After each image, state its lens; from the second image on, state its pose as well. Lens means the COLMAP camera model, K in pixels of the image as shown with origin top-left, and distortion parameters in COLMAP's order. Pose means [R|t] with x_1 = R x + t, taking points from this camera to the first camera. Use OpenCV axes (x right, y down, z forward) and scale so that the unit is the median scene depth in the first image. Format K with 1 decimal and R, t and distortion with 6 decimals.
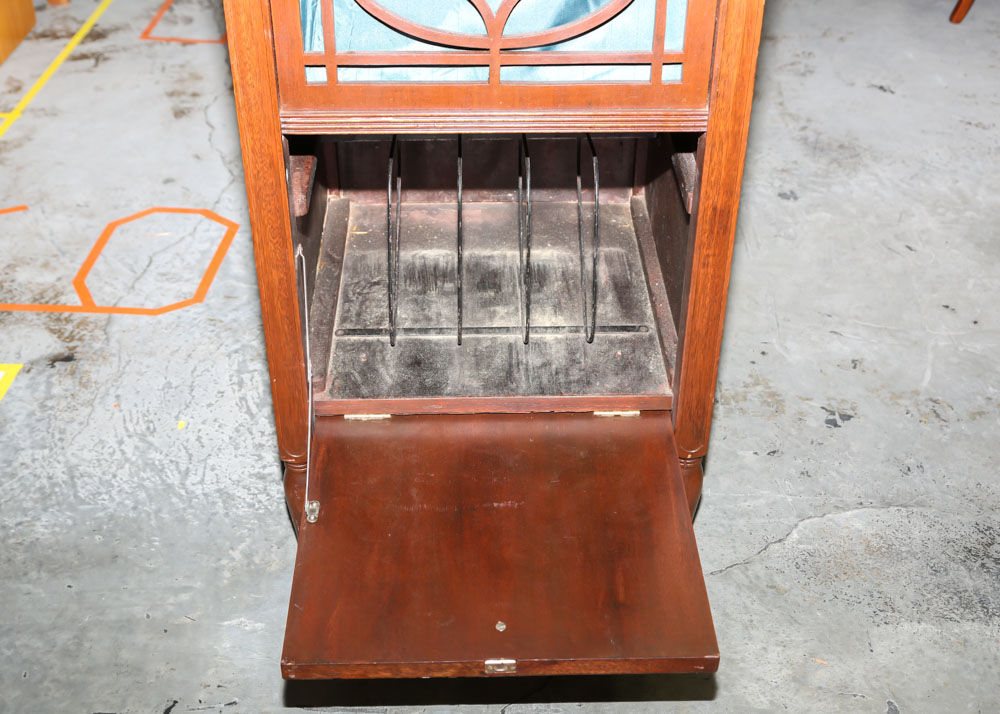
lens RADIAL K [[1310.2, 0, 507.1], [0, 1310.2, 384.7], [0, 0, 1]] dist [-0.004146, 0.039775]
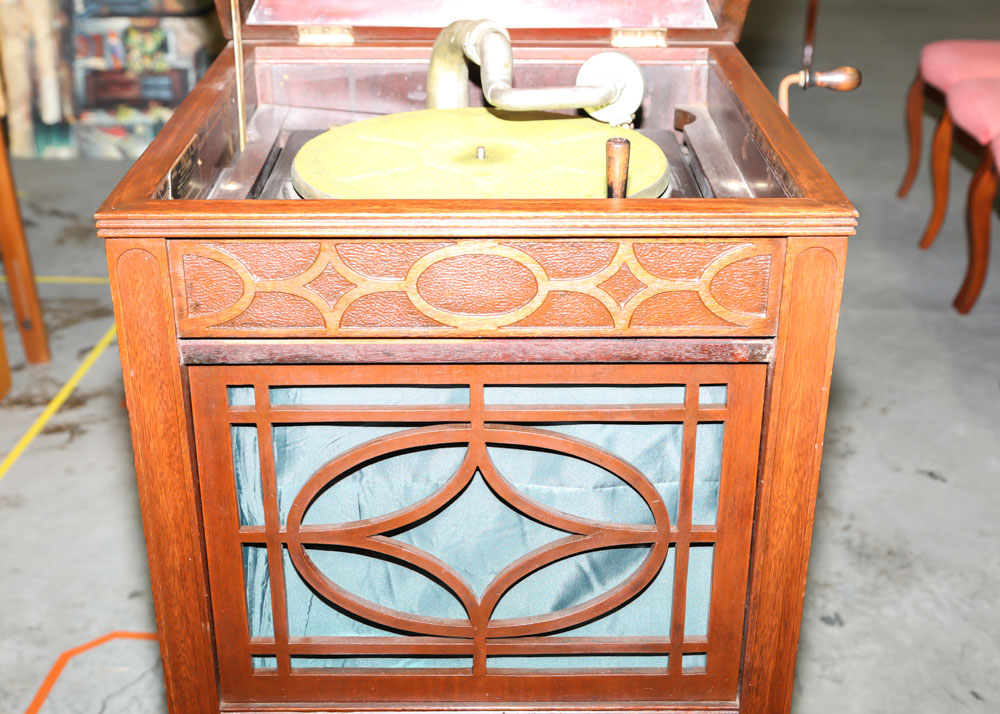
lens RADIAL K [[1370.7, 0, 501.2], [0, 1370.7, 398.0], [0, 0, 1]] dist [0.008934, 0.022042]
pose [[0.999731, 0.005176, -0.022592, 0.015614], [-0.008872, 0.985961, -0.166739, -0.175916], [0.021412, 0.166895, 0.985742, 0.079631]]
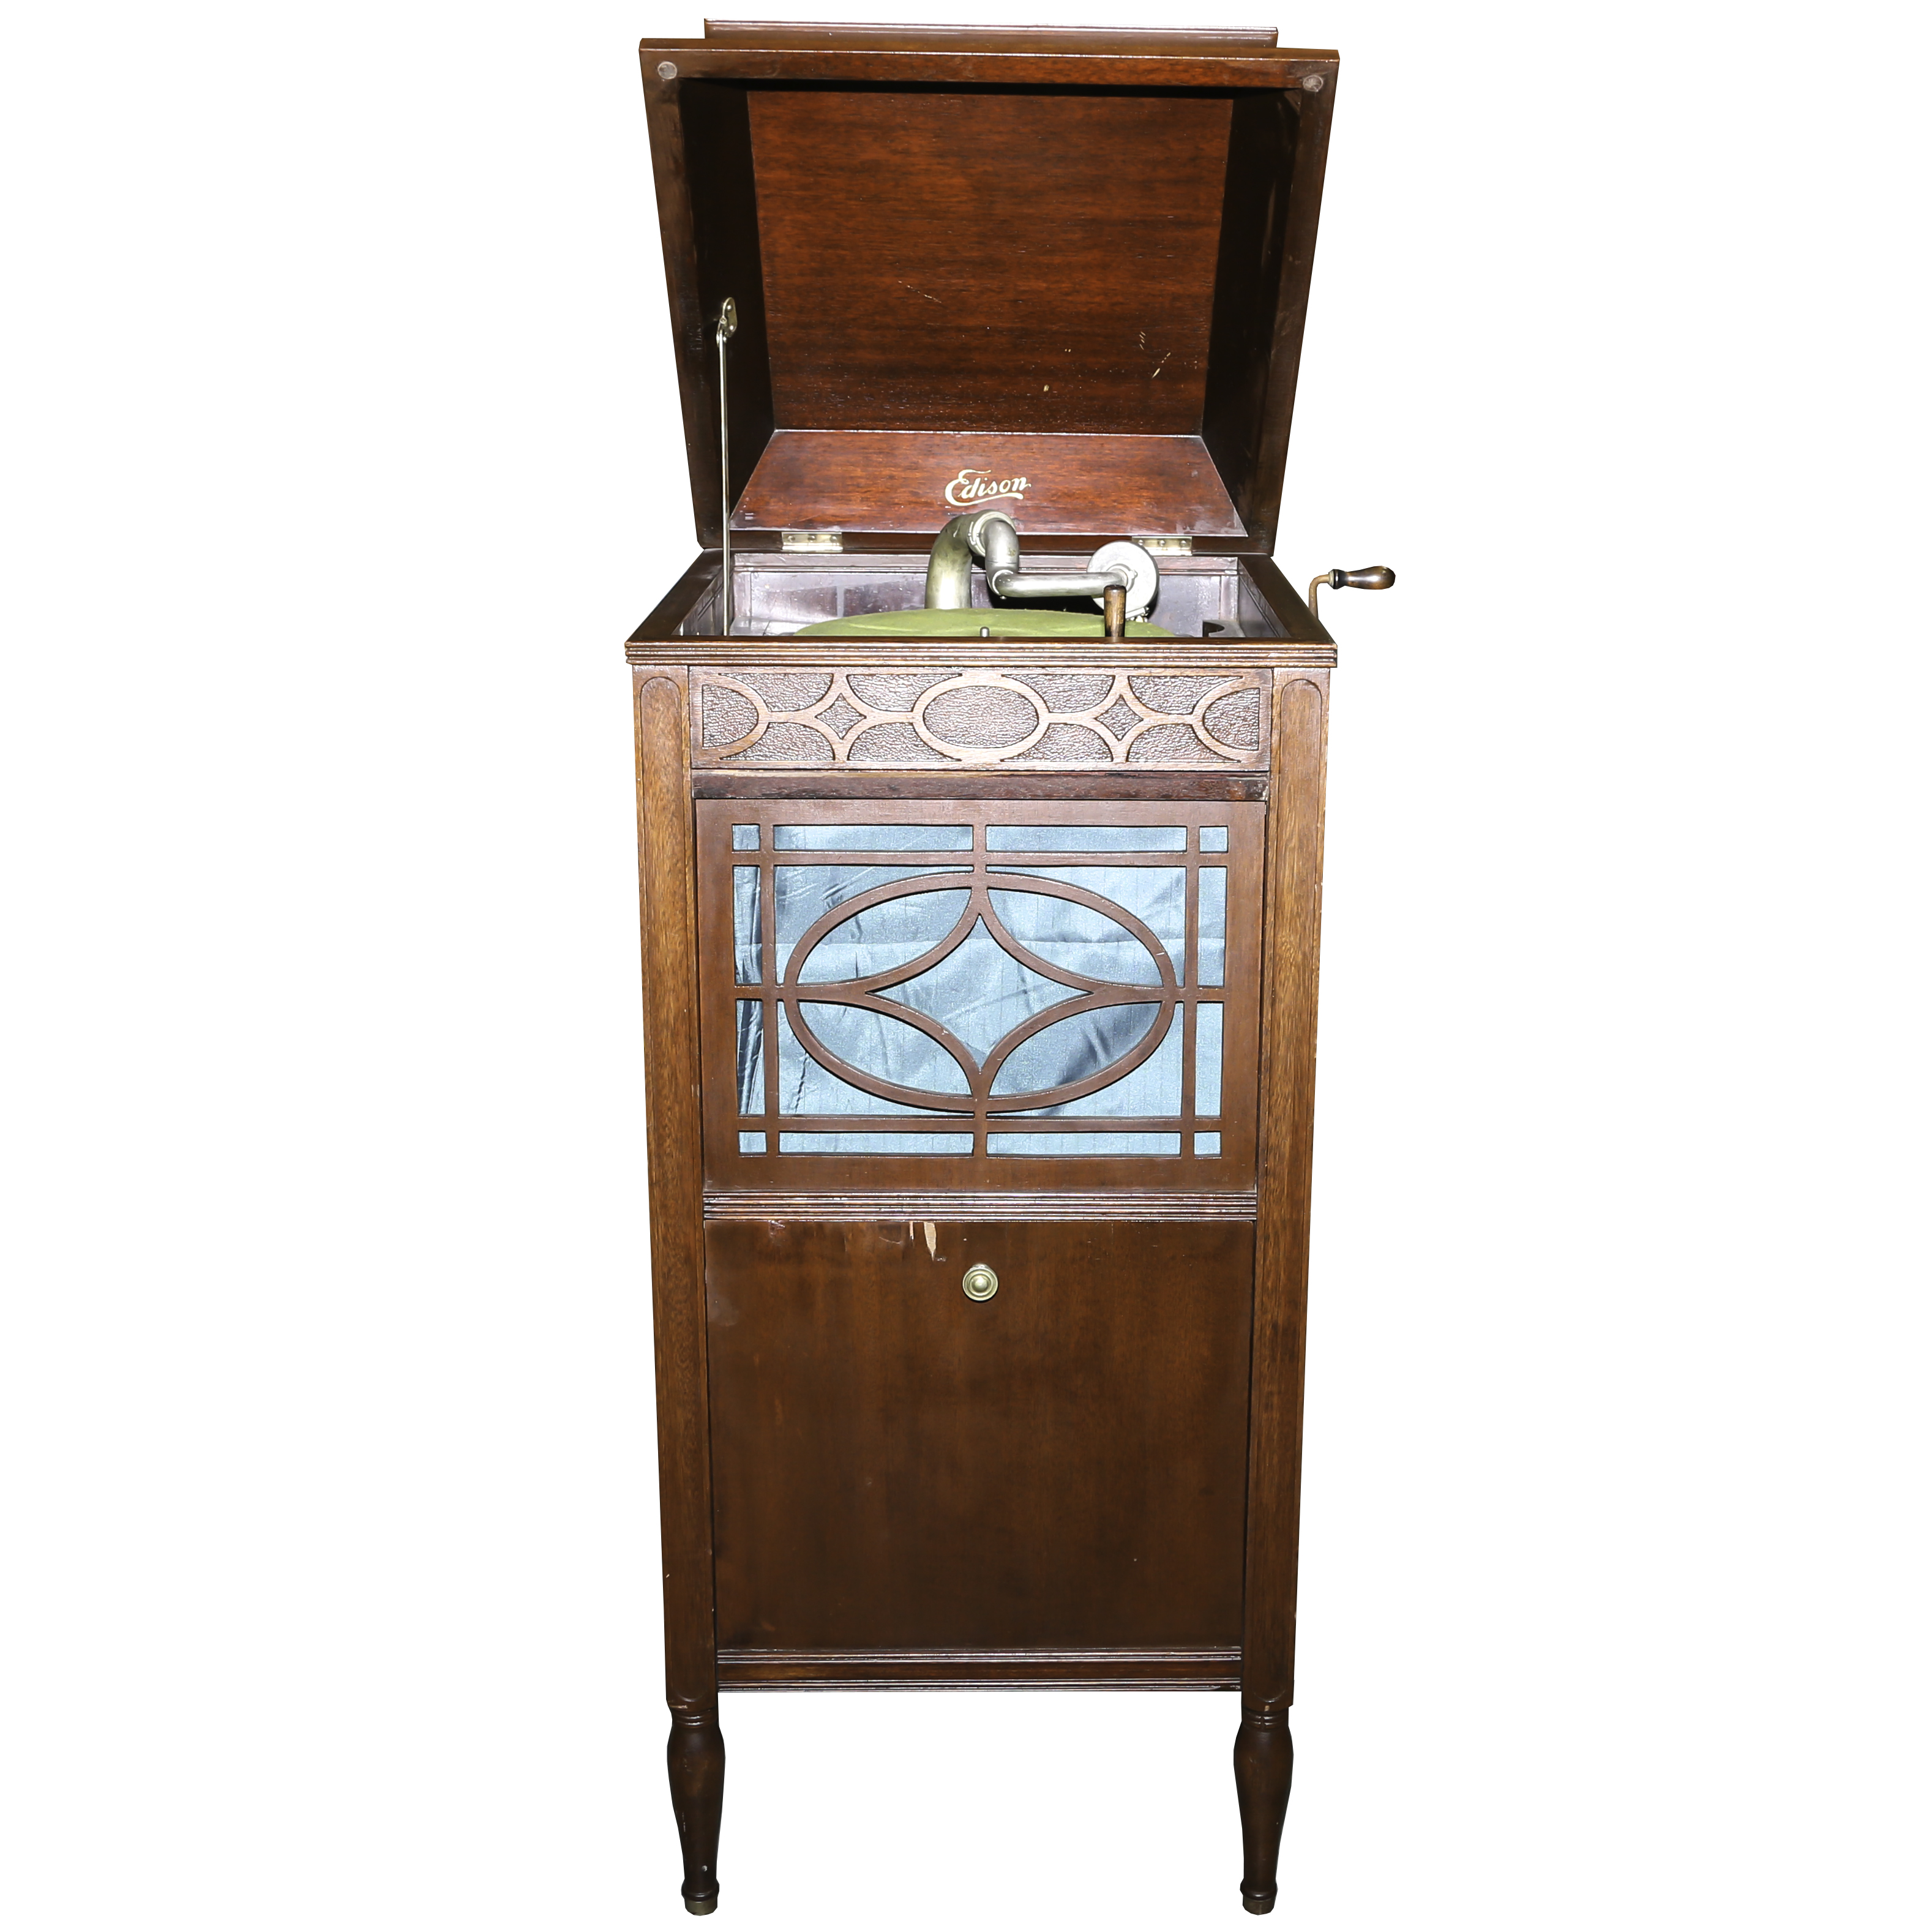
lens RADIAL K [[2785.5, 0, 1054.0], [0, 2785.5, 962.0], [0, 0, 1]] dist [-0.025429, -0.038630]
pose [[0.999921, 0.004008, -0.011906, 0.036692], [-0.008005, 0.933686, -0.358003, 0.174354], [0.009681, 0.358071, 0.933644, -0.402061]]
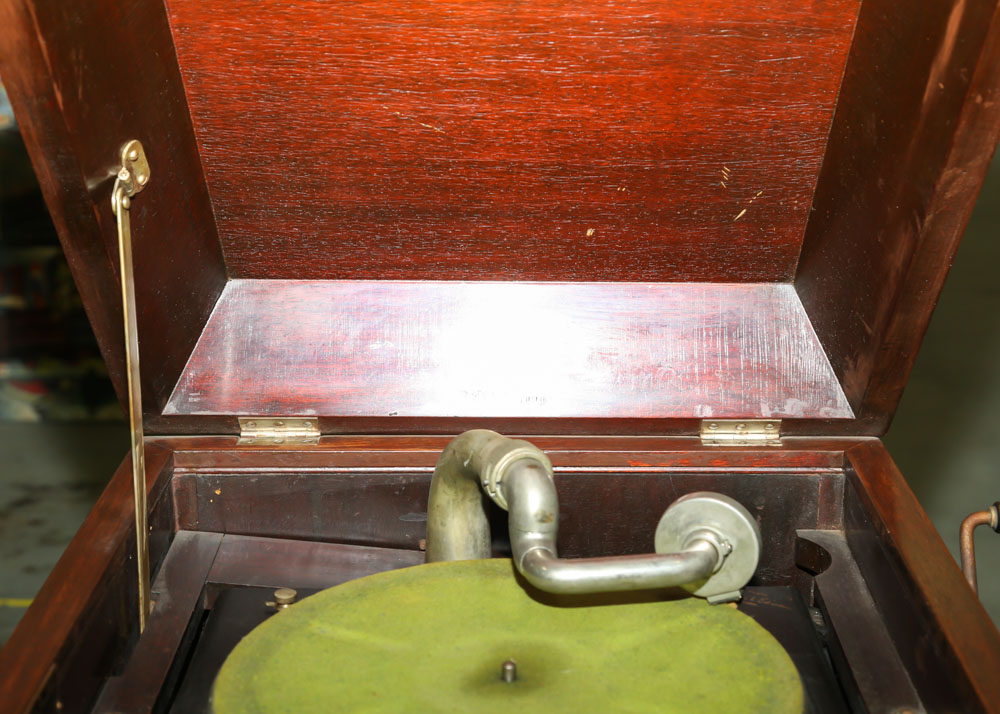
lens RADIAL K [[1686.2, 0, 550.9], [0, 1686.2, 357.7], [0, 0, 1]] dist [-0.015459, 0.037669]
pose [[0.999950, 0.001404, -0.009927, 0.008655], [-0.004584, 0.944592, -0.328215, -0.312968], [0.008916, 0.328244, 0.944551, 0.184483]]
